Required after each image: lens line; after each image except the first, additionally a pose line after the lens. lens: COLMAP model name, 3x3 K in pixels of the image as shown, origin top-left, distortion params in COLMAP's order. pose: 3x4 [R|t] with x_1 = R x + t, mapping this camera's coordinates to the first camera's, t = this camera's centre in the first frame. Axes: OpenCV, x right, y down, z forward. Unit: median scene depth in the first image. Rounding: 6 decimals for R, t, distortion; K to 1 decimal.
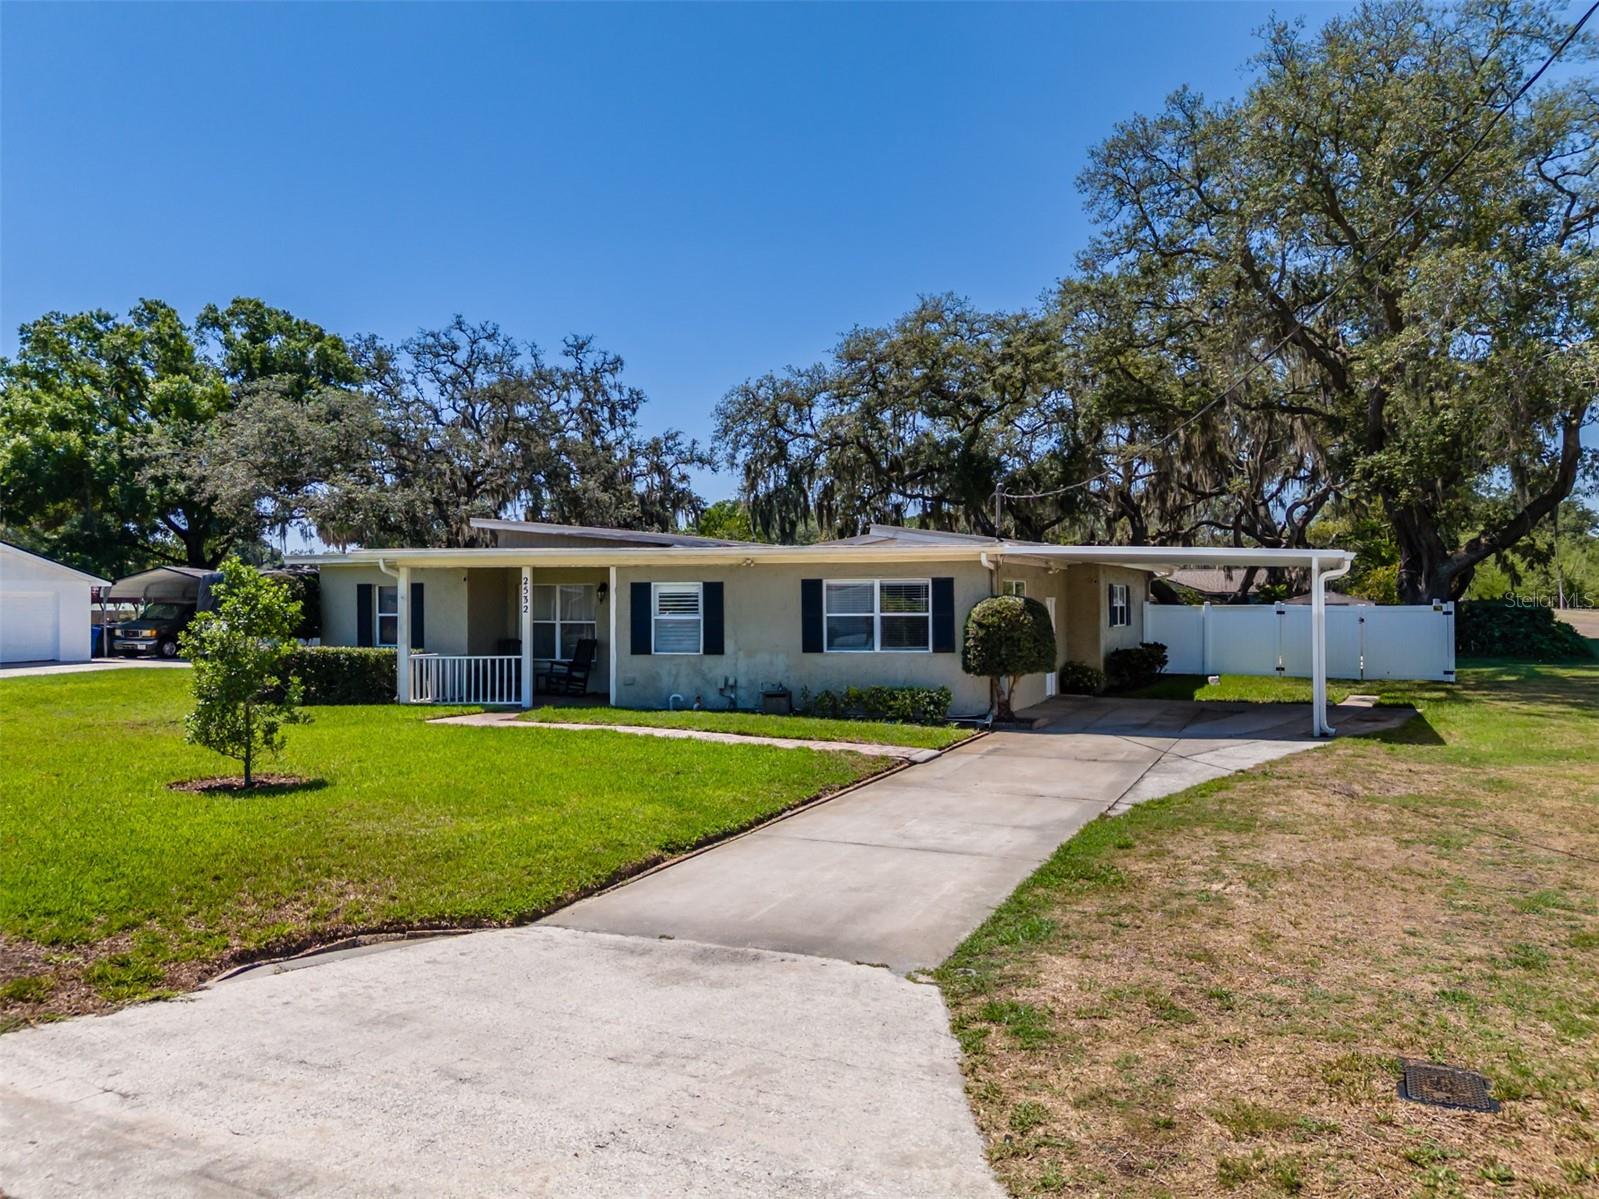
lens RADIAL K [[1171.7, 0, 799.5], [0, 1171.7, 599.5], [0, 0, 1]] dist [0.072449, -0.071991]
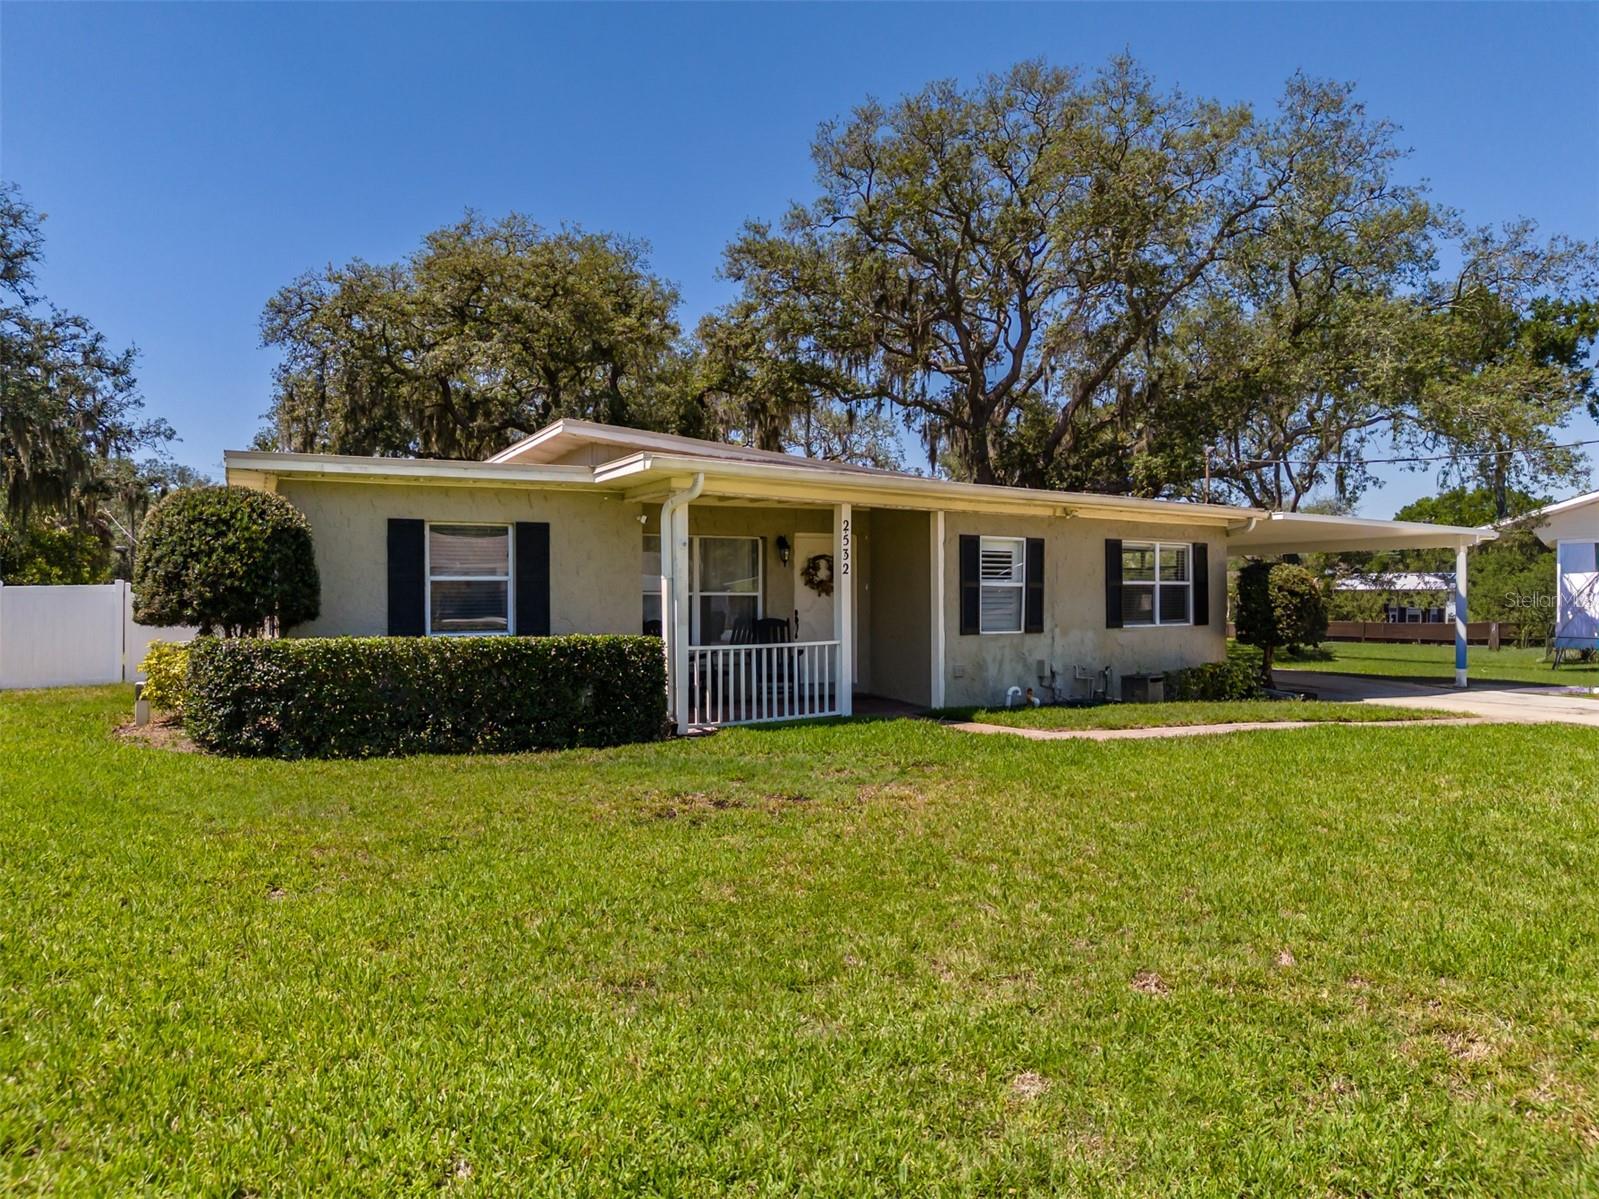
lens RADIAL K [[1171.7, 0, 799.5], [0, 1171.7, 599.5], [0, 0, 1]] dist [0.072449, -0.071991]
pose [[0.655950, 0.004140, 0.754793, -0.750122], [-0.002209, 0.999991, -0.003566, 0.028187], [-0.754801, 0.000672, 0.655953, 0.605354]]
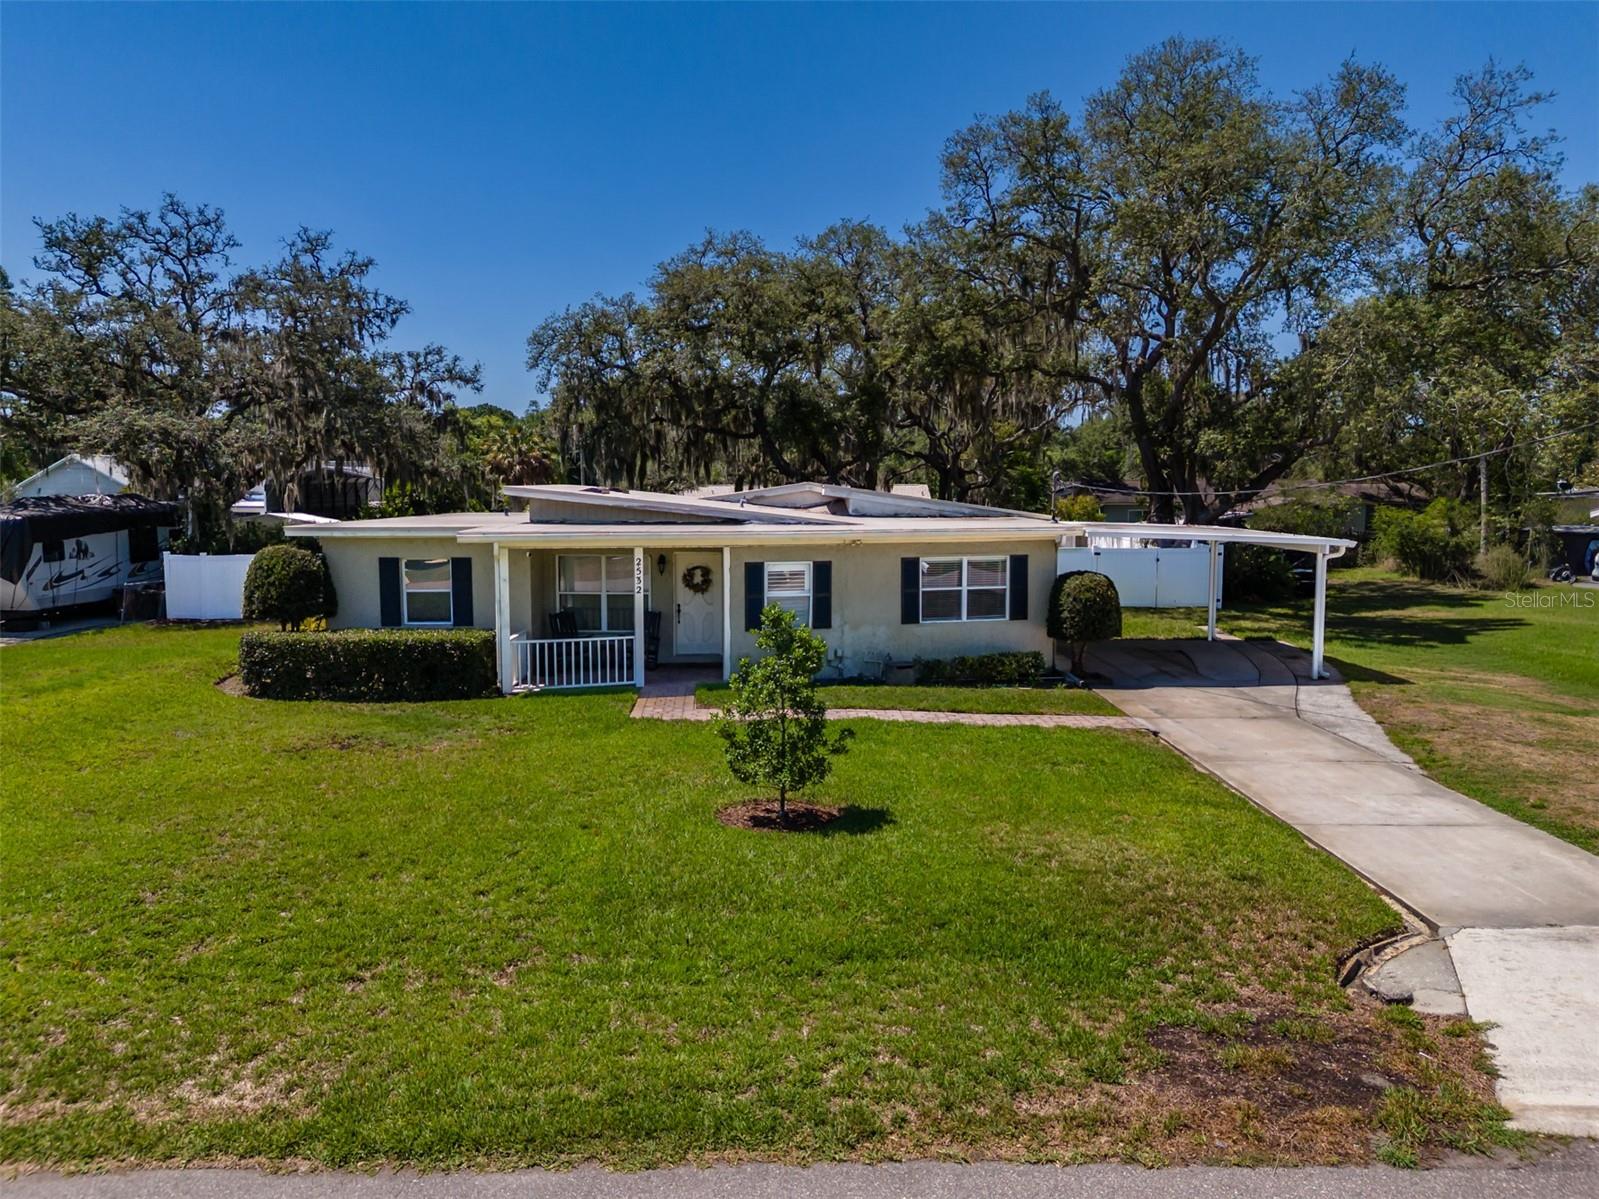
lens RADIAL K [[1171.7, 0, 799.5], [0, 1171.7, 599.5], [0, 0, 1]] dist [0.072449, -0.071991]
pose [[0.910652, -0.035086, 0.411682, -0.527008], [-0.005520, 0.995266, 0.097031, -0.082372], [-0.413137, -0.090634, 0.906147, 0.041056]]
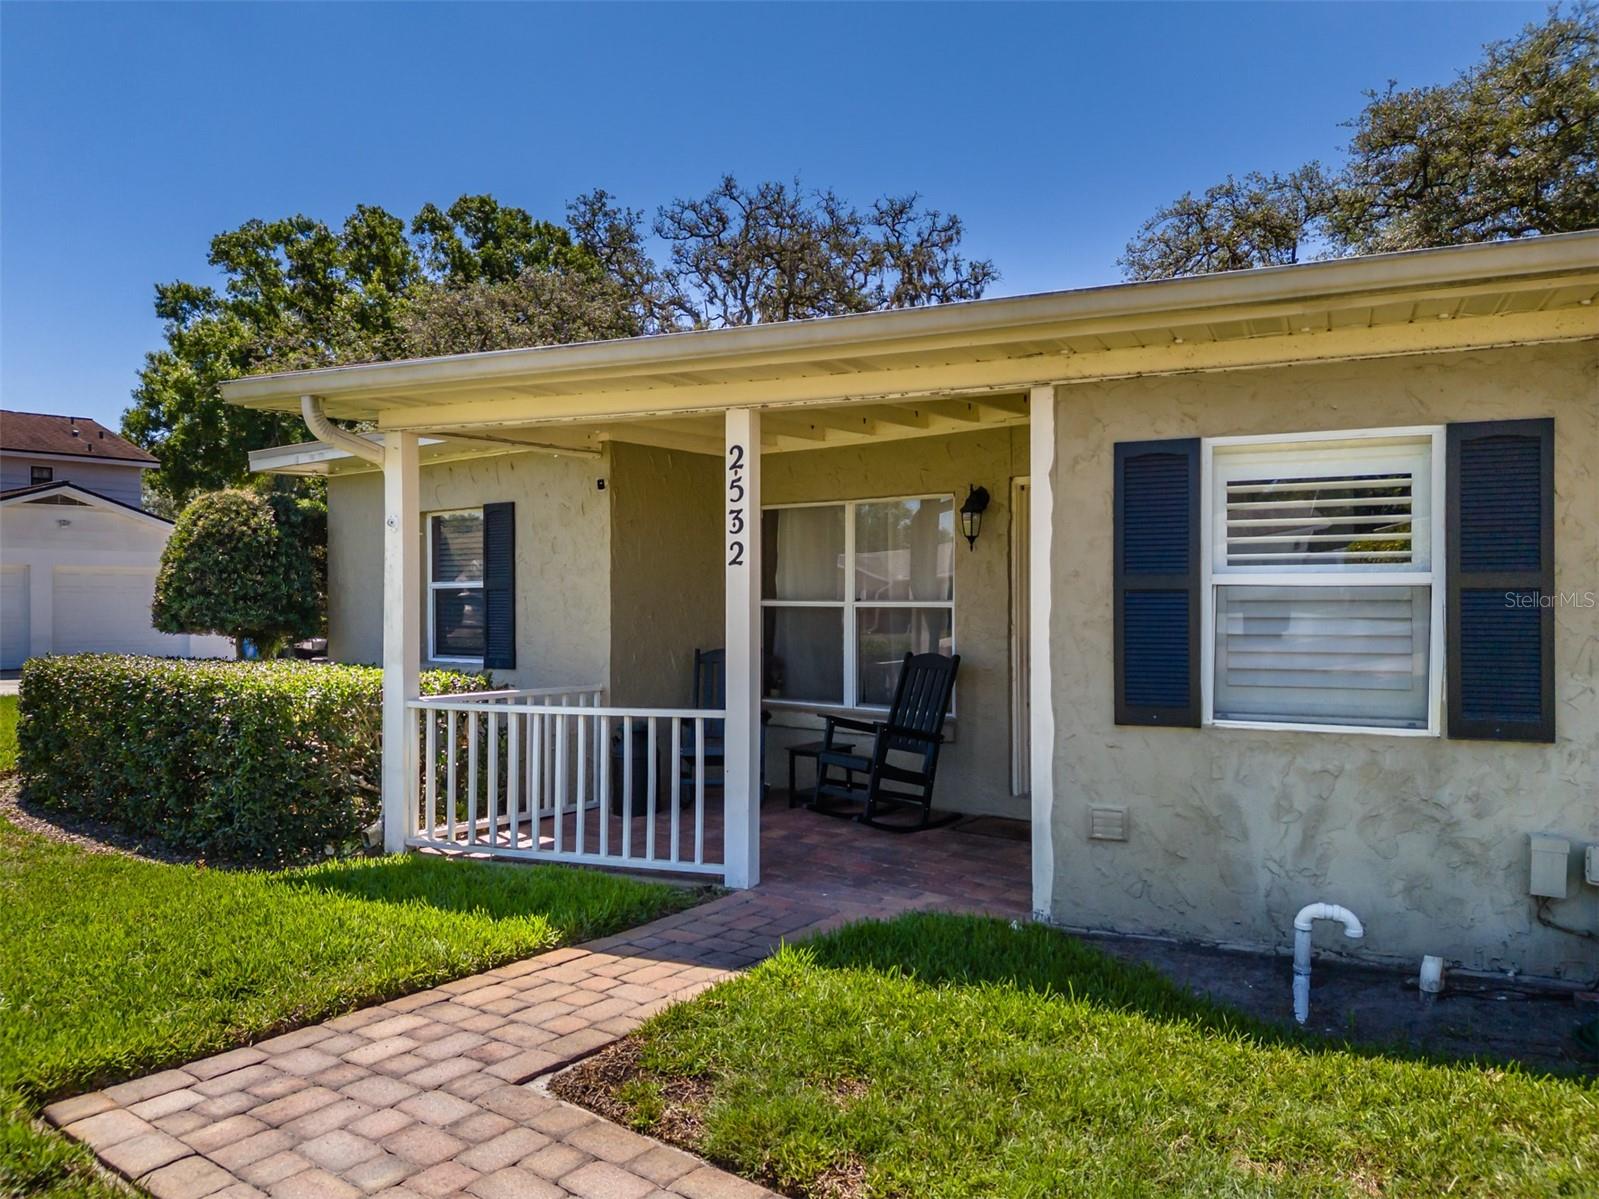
lens RADIAL K [[1171.7, 0, 799.5], [0, 1171.7, 599.5], [0, 0, 1]] dist [0.072449, -0.071991]
pose [[0.965663, 0.001655, -0.259792, -0.143552], [-0.001109, 0.999997, 0.002248, 0.019324], [0.259795, -0.001883, 0.965662, 0.734775]]
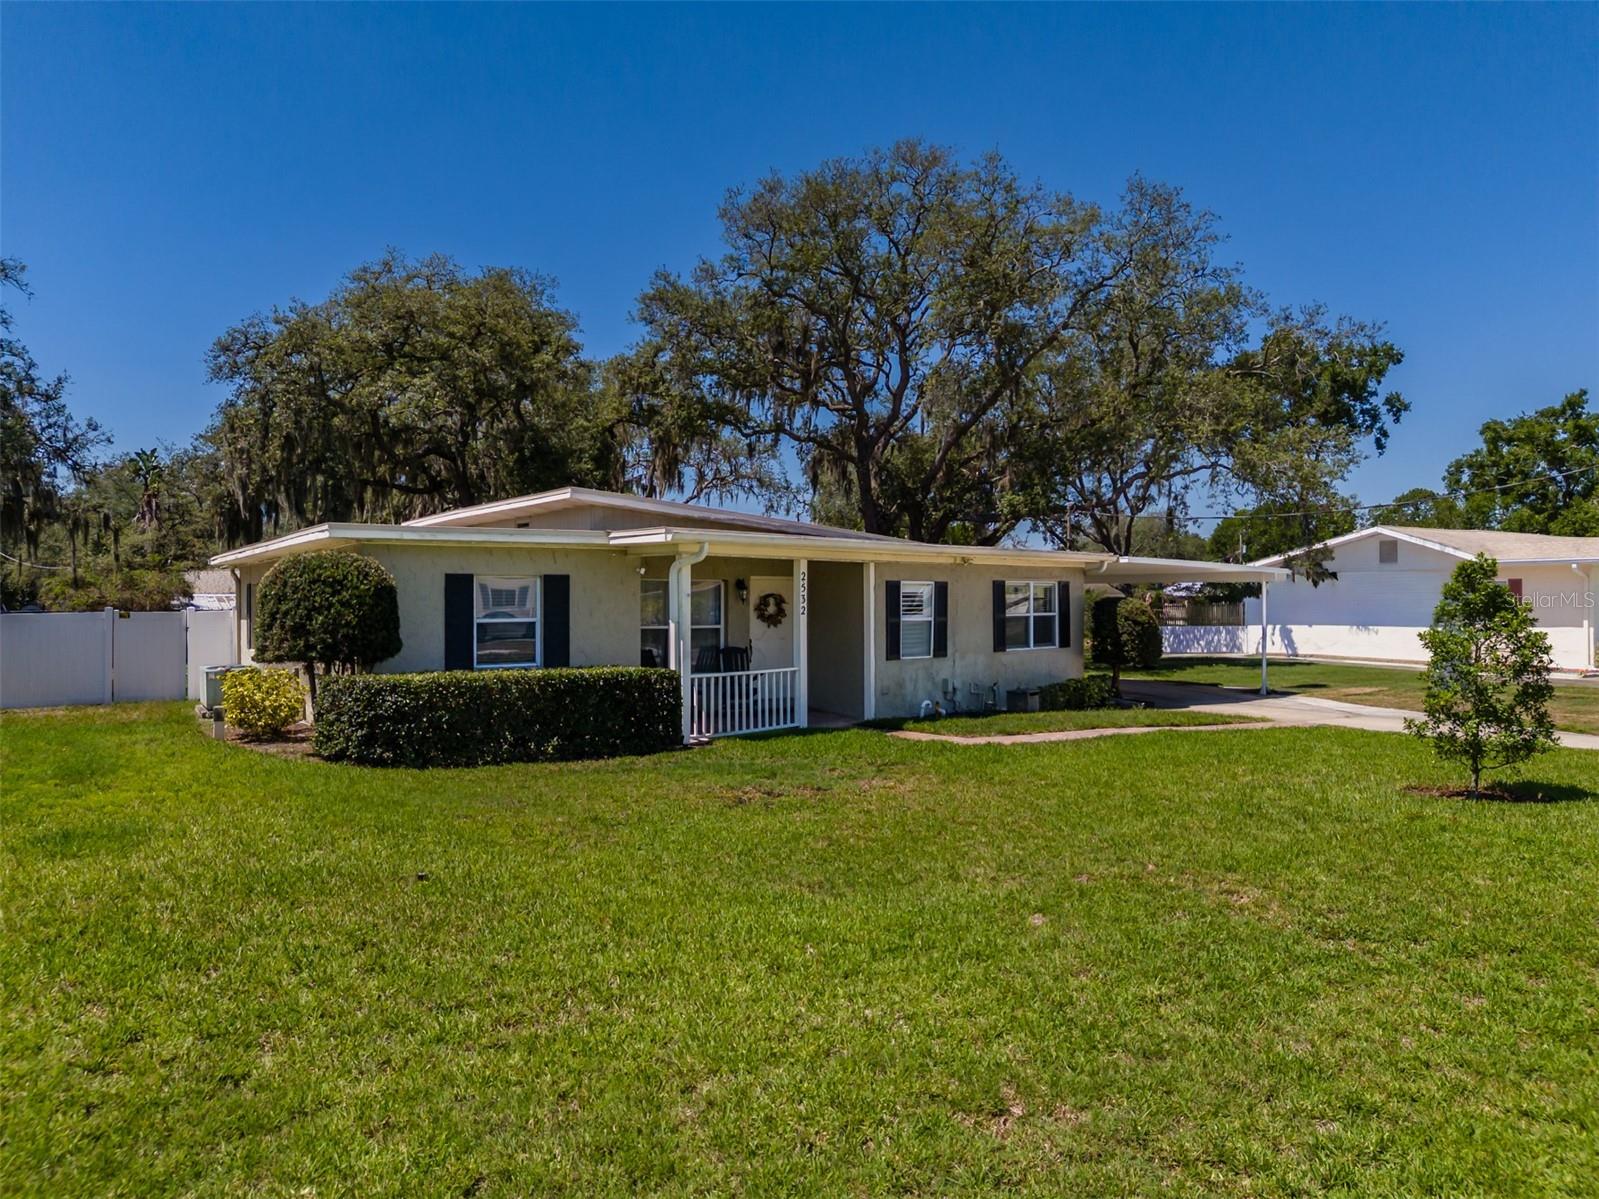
lens RADIAL K [[1171.7, 0, 799.5], [0, 1171.7, 599.5], [0, 0, 1]] dist [0.072449, -0.071991]
pose [[0.556210, 0.004880, 0.831027, -0.929536], [-0.003209, 0.999988, -0.003724, 0.003753], [-0.831036, -0.000595, 0.556219, 0.556303]]
